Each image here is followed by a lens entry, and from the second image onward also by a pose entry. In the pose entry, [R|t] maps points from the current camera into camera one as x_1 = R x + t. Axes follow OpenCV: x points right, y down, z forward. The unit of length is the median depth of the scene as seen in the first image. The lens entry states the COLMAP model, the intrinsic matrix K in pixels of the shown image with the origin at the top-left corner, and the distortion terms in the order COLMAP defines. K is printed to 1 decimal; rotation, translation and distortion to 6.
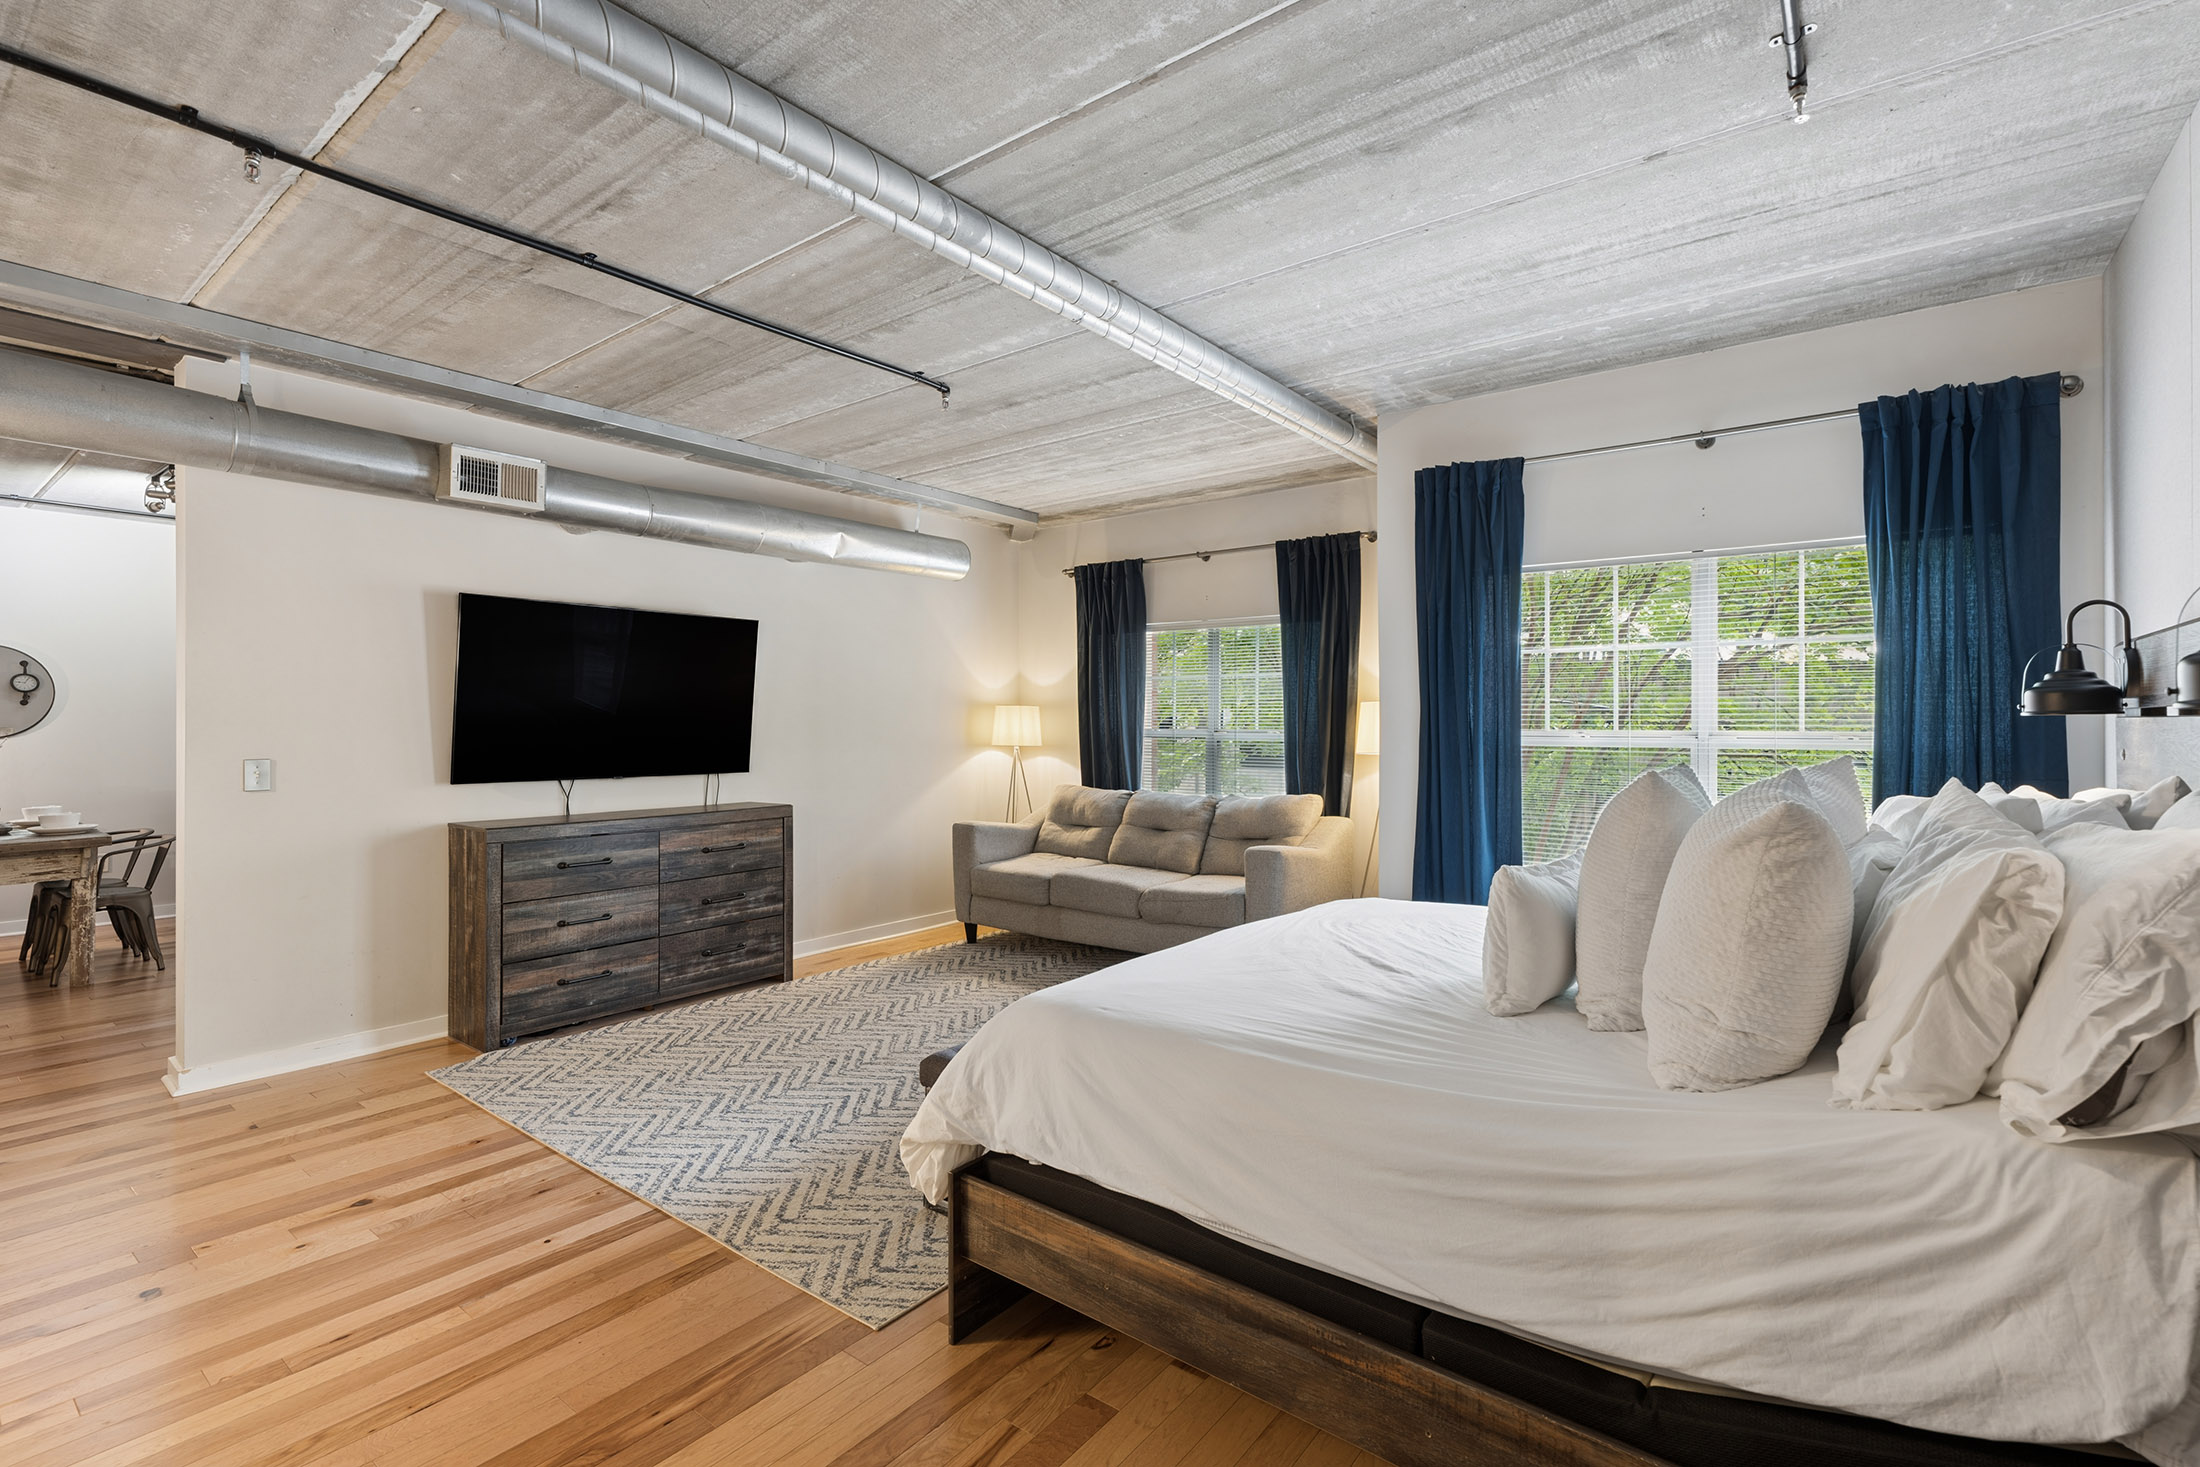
lens RADIAL K [[996.4, 0, 1094.2], [0, 996.4, 718.3], [0, 0, 1]] dist [-0.006763, 0.001707]
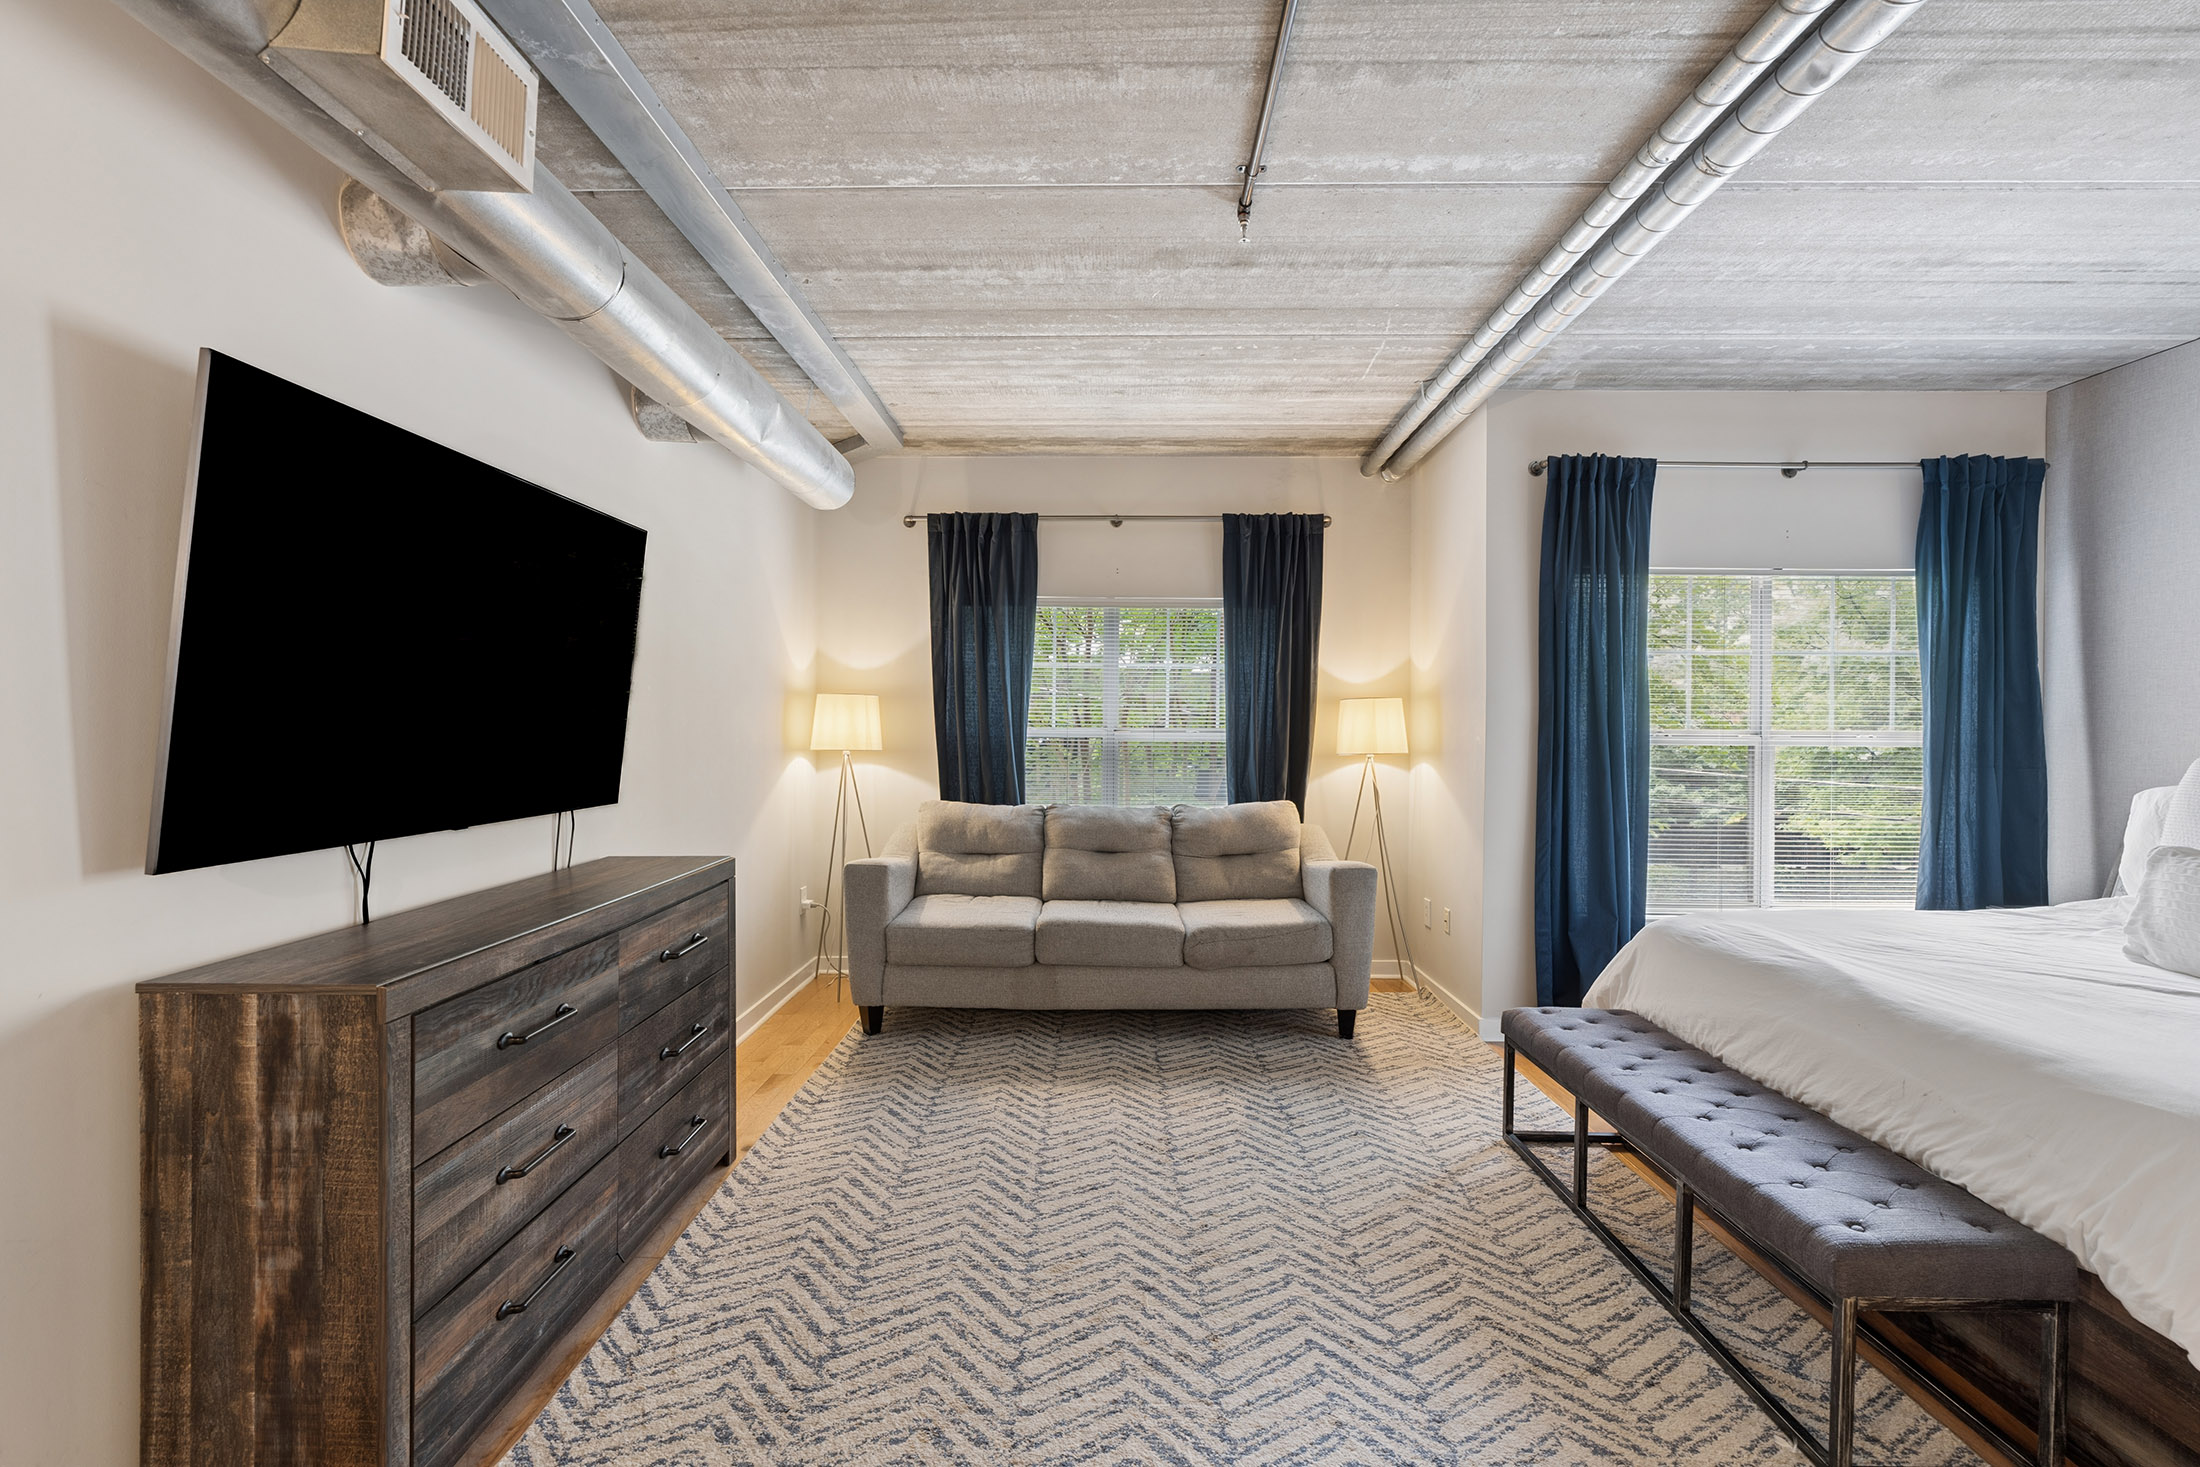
lens RADIAL K [[996.4, 0, 1099.9], [0, 996.4, 729.0], [0, 0, 1]] dist [-0.006763, 0.001707]
pose [[0.797437, 0.002977, 0.603395, -0.663251], [-0.009549, 0.999925, 0.007685, 0.008867], [-0.603327, -0.011890, 0.797405, 0.567880]]
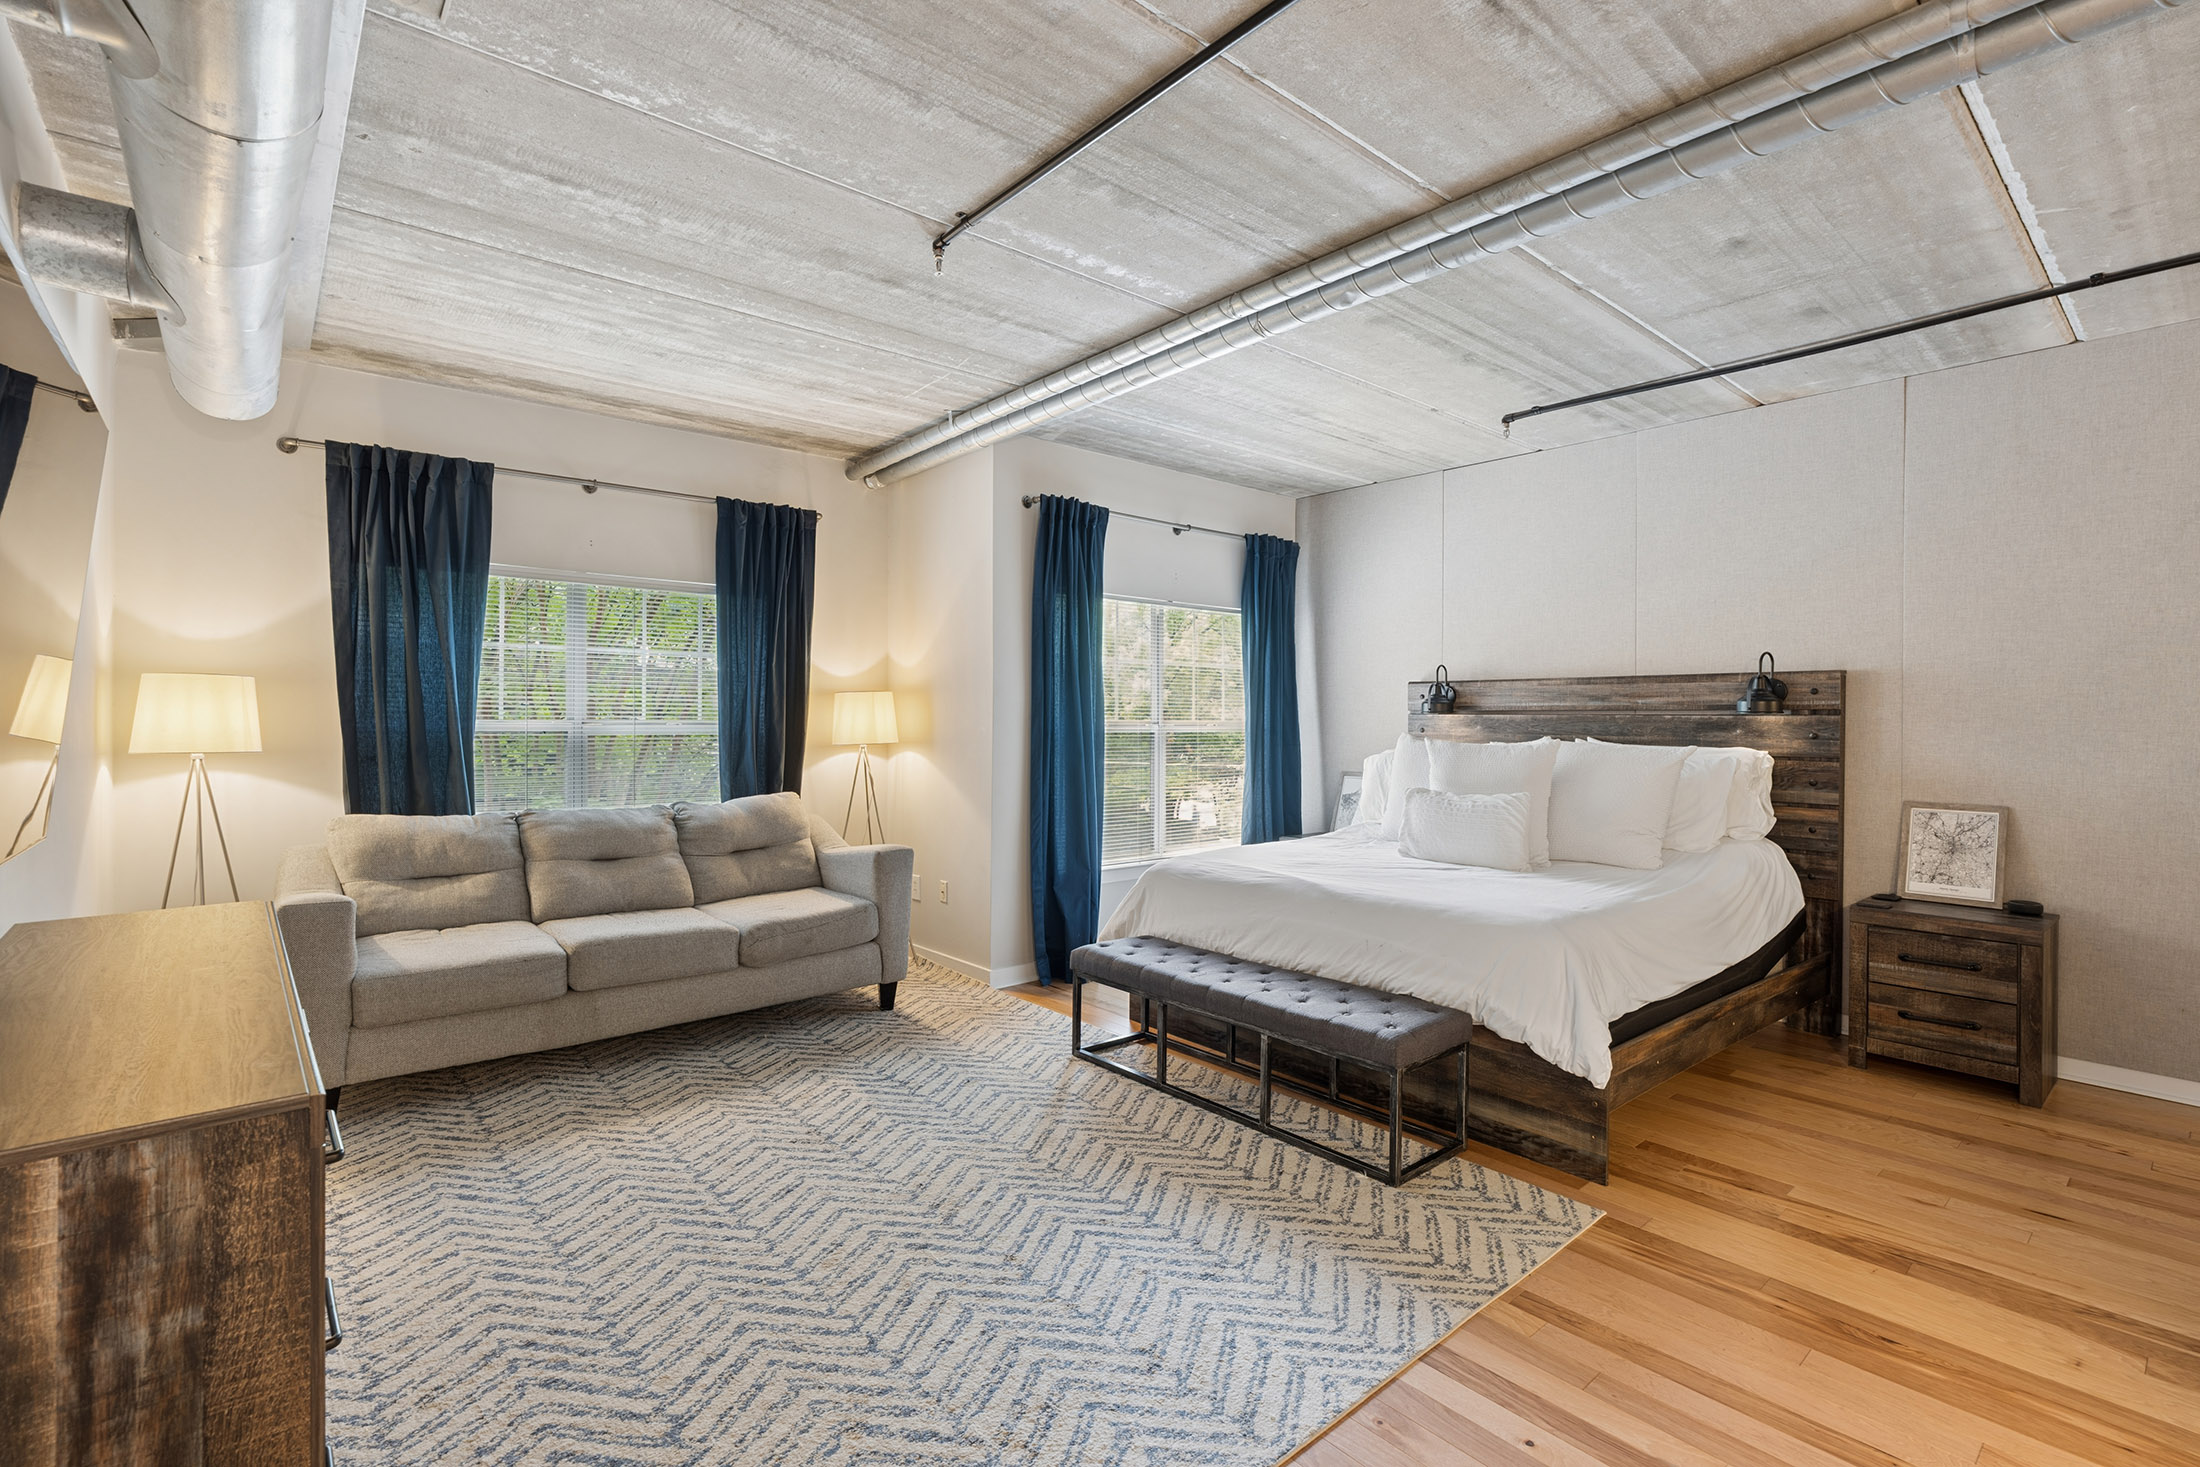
lens RADIAL K [[996.4, 0, 1112.3], [0, 996.4, 721.1], [0, 0, 1]] dist [-0.006763, 0.001707]
pose [[0.194932, 0.000520, 0.980817, -0.884750], [-0.009518, 0.999954, 0.001361, 0.010692], [-0.980771, -0.009601, 0.194928, 0.787230]]
